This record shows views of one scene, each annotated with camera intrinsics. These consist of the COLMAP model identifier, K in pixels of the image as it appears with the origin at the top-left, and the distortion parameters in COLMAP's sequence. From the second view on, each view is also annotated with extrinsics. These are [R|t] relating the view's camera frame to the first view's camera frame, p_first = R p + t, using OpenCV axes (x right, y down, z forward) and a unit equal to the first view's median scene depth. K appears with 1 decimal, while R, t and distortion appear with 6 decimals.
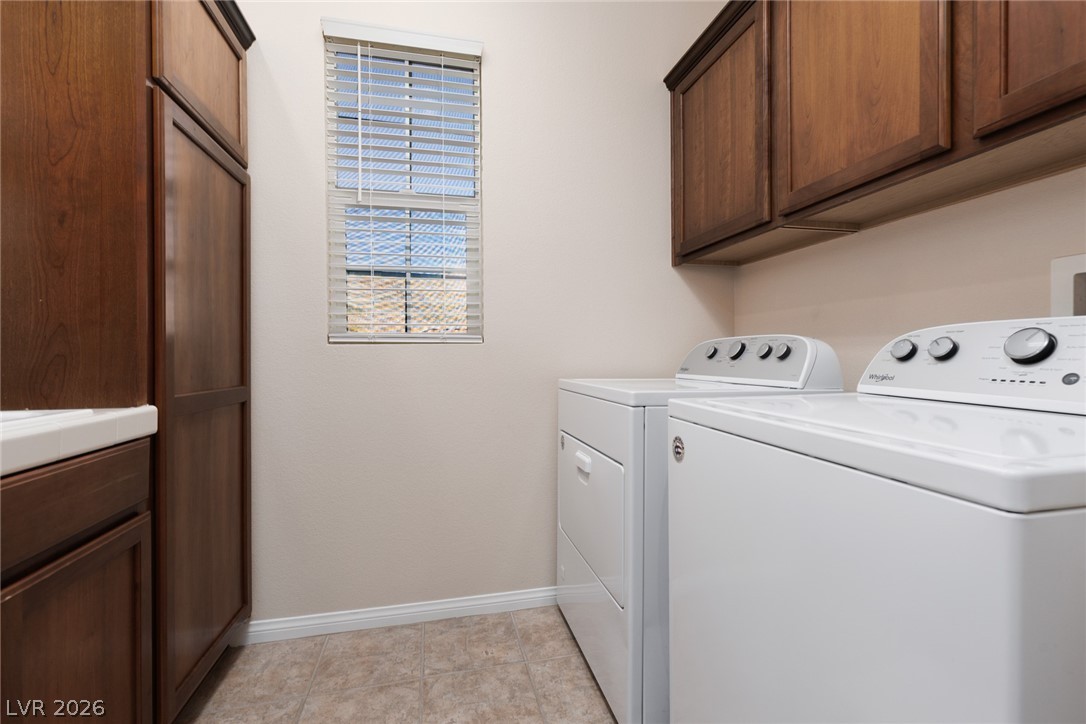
lens RADIAL K [[489.0, 0, 544.4], [0, 489.0, 363.7], [0, 0, 1]] dist [0.008083, -0.000937]
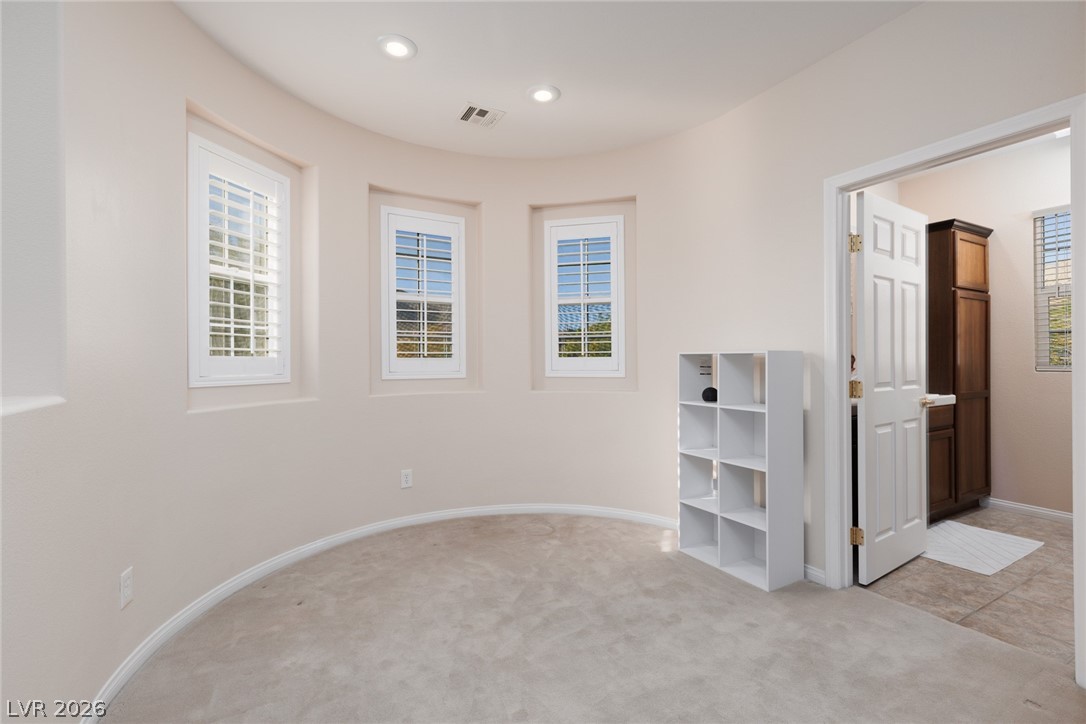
lens RADIAL K [[489.0, 0, 531.8], [0, 489.0, 357.1], [0, 0, 1]] dist [0.008083, -0.000937]
pose [[0.282679, 0.000578, -0.959214, 1.119326], [-0.003950, 0.999992, -0.000561, -0.111111], [0.959206, 0.003948, 0.282679, -1.908581]]
